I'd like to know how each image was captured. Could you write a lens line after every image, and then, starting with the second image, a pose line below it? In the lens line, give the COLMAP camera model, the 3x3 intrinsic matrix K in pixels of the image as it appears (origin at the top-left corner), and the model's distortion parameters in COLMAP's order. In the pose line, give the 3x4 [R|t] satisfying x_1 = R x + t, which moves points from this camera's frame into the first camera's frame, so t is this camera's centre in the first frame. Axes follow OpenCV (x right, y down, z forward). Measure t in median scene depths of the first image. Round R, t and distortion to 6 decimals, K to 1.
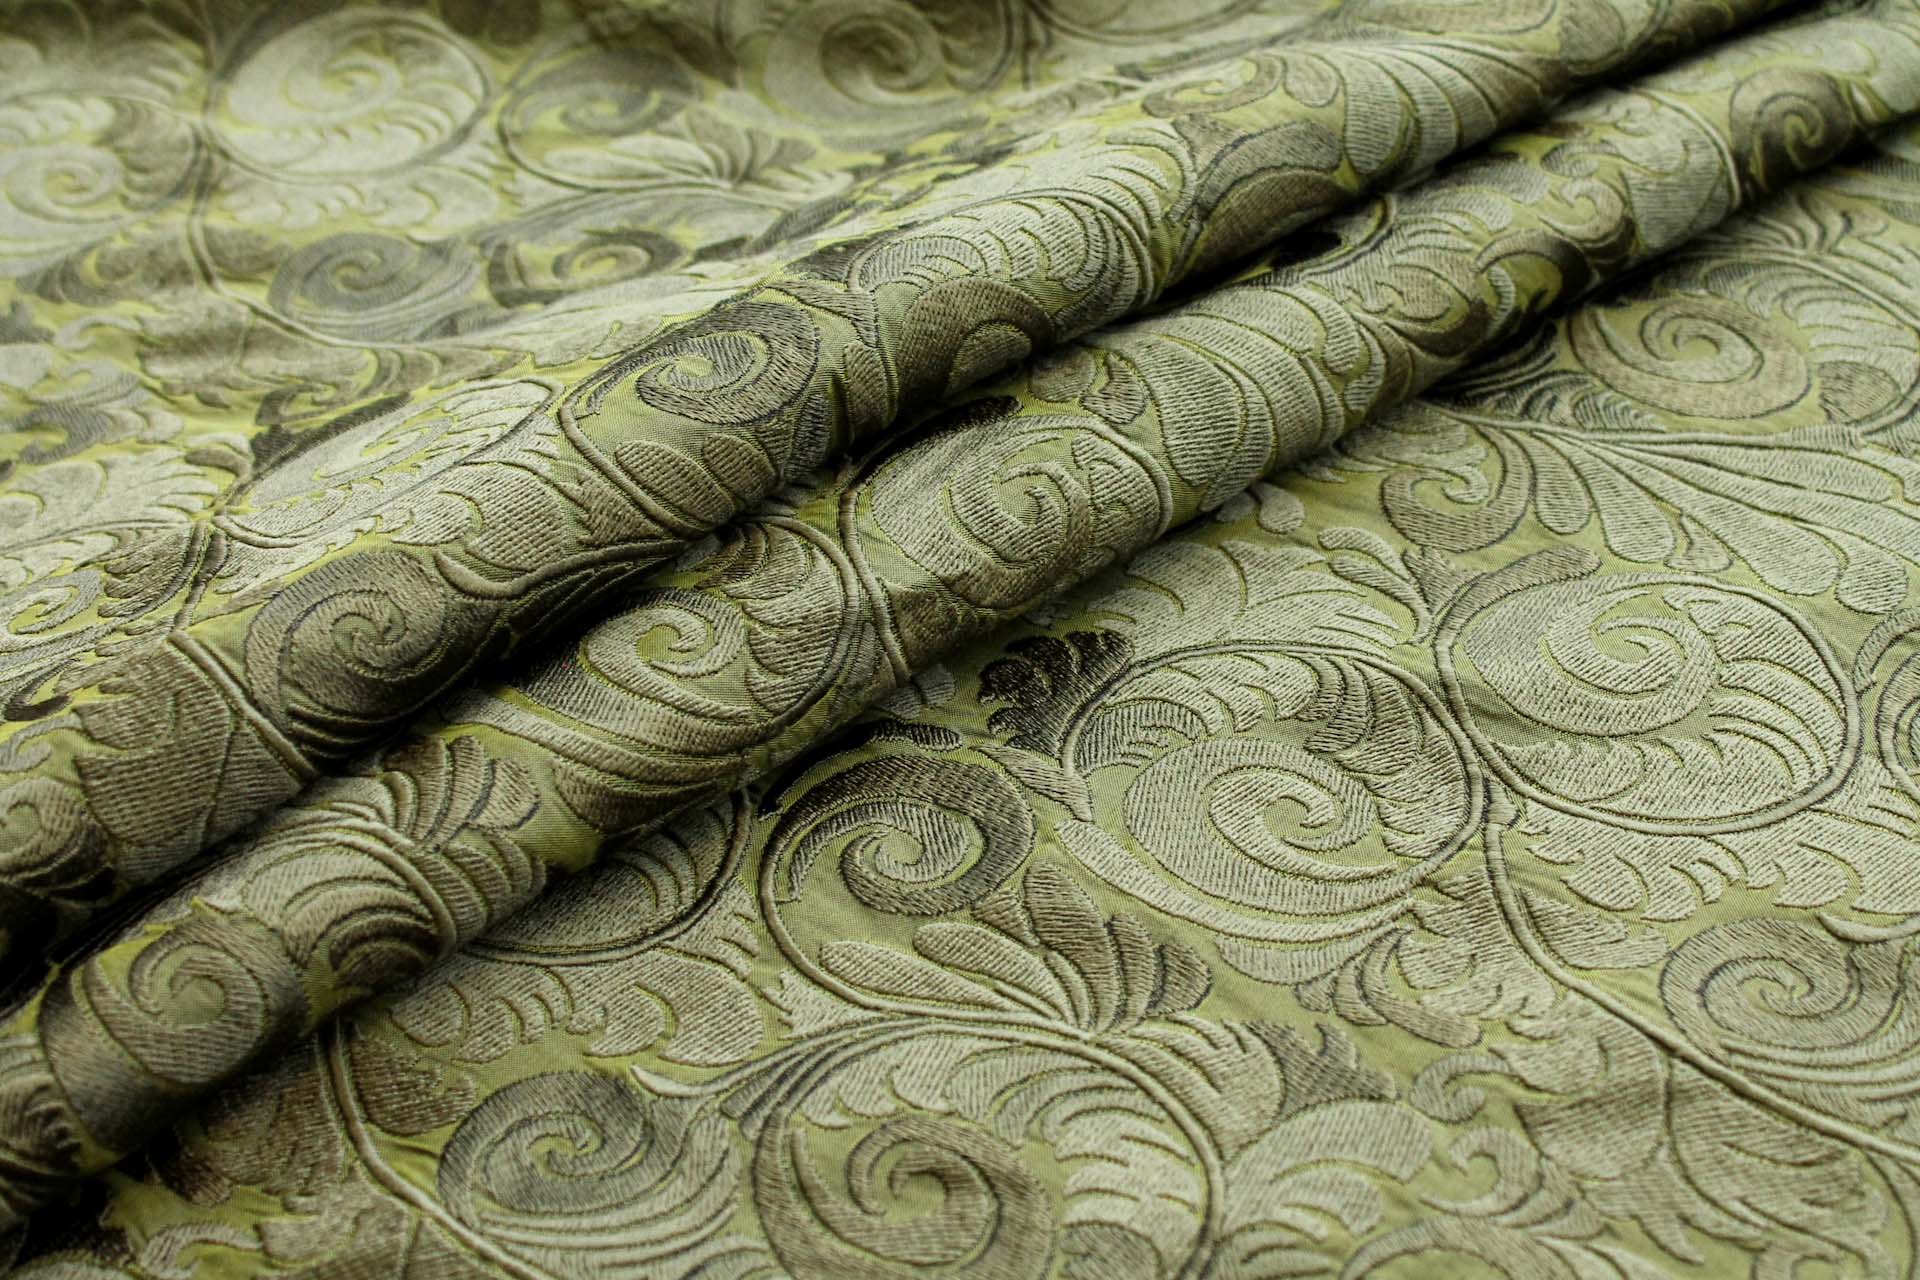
lens RADIAL K [[3051.9, 0, 960.0], [0, 3051.9, 640.0], [0, 0, 1]] dist [-0.058403, 0.065232]
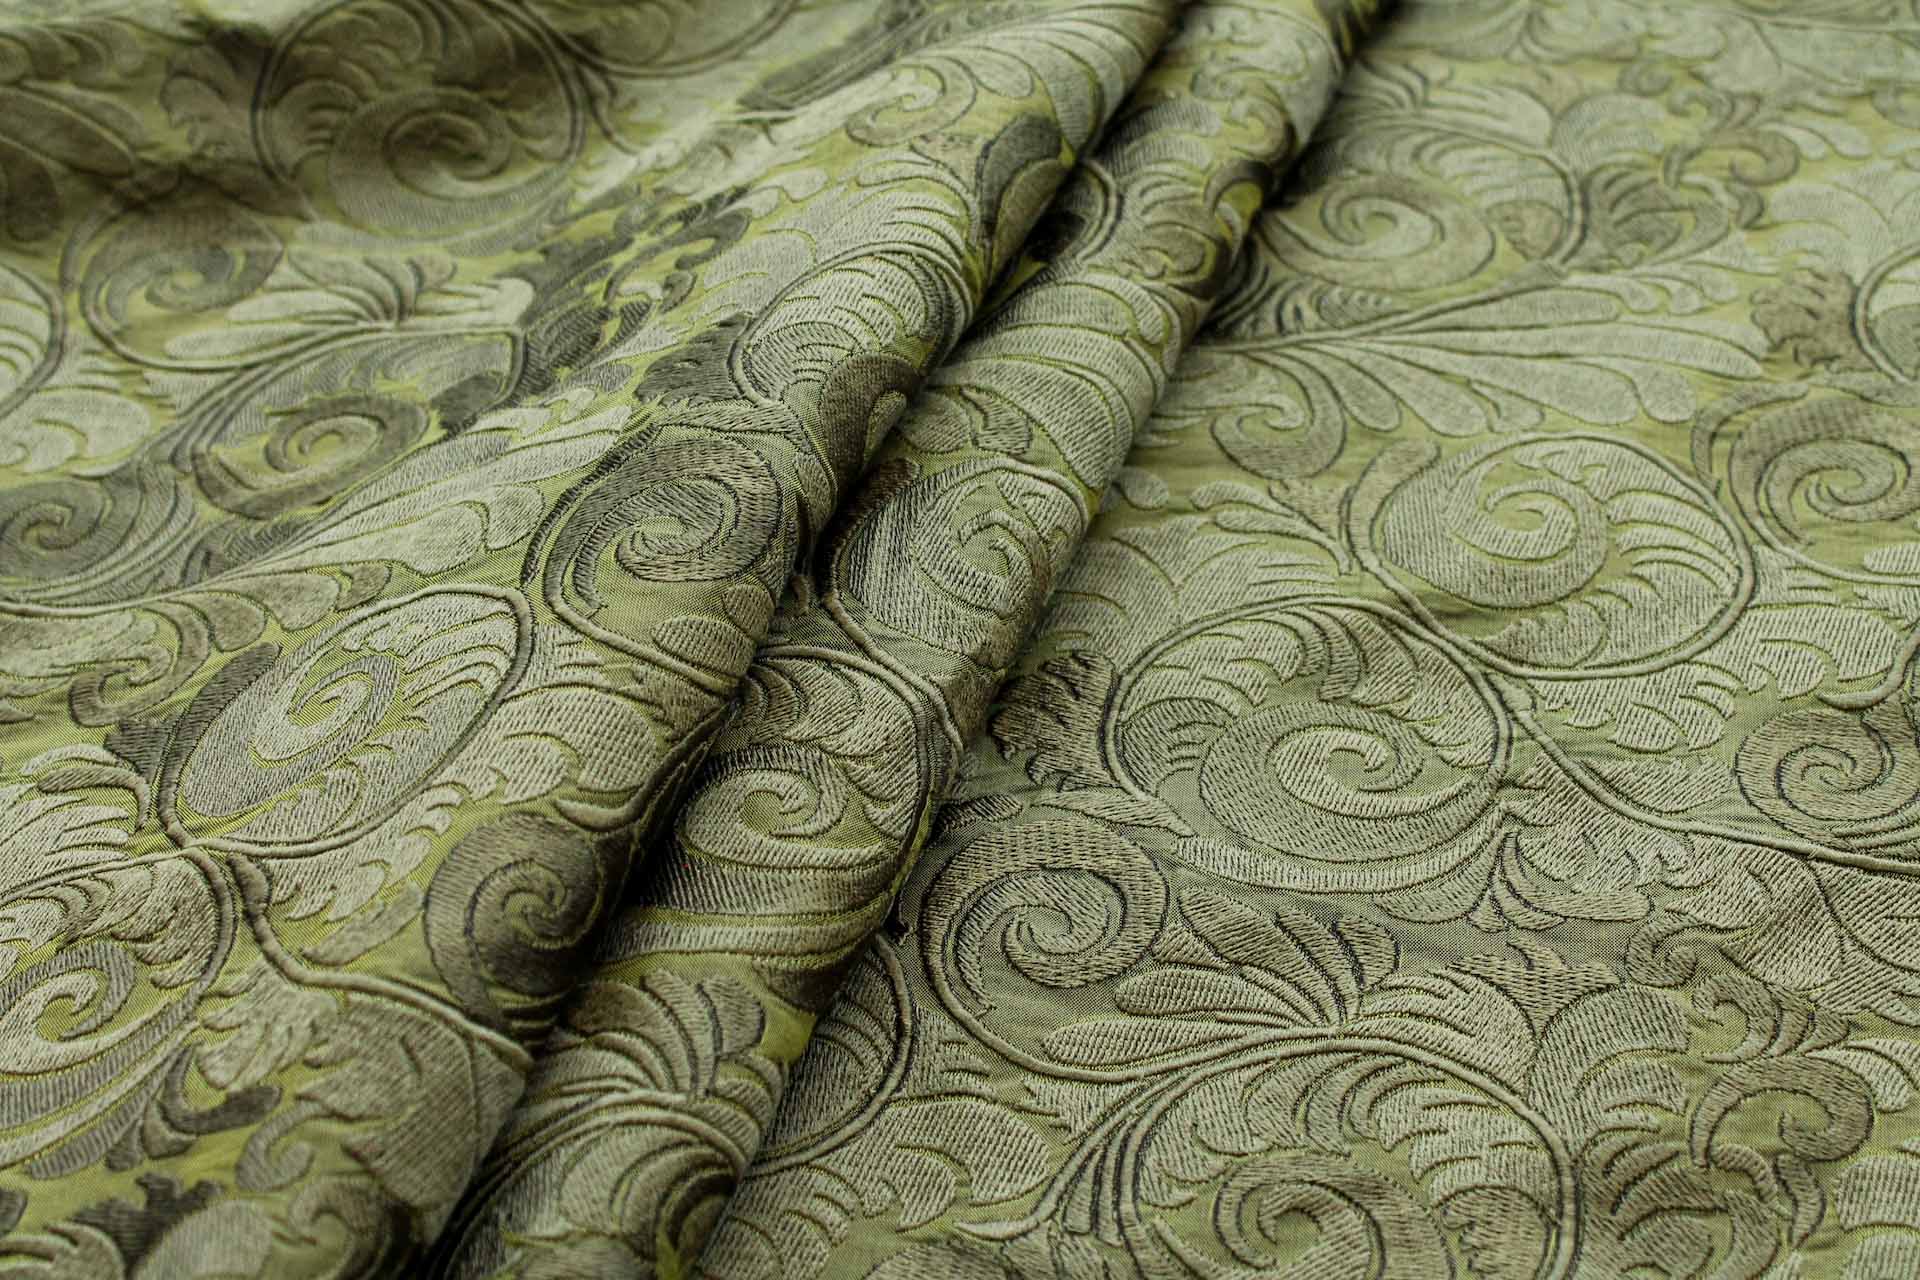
lens RADIAL K [[3051.9, 0, 960.0], [0, 3051.9, 640.0], [0, 0, 1]] dist [-0.058403, 0.065232]
pose [[0.877308, -0.313693, 0.363217, -0.378472], [0.293207, 0.949487, 0.111820, -0.140903], [-0.379947, 0.008397, 0.924970, 0.073497]]
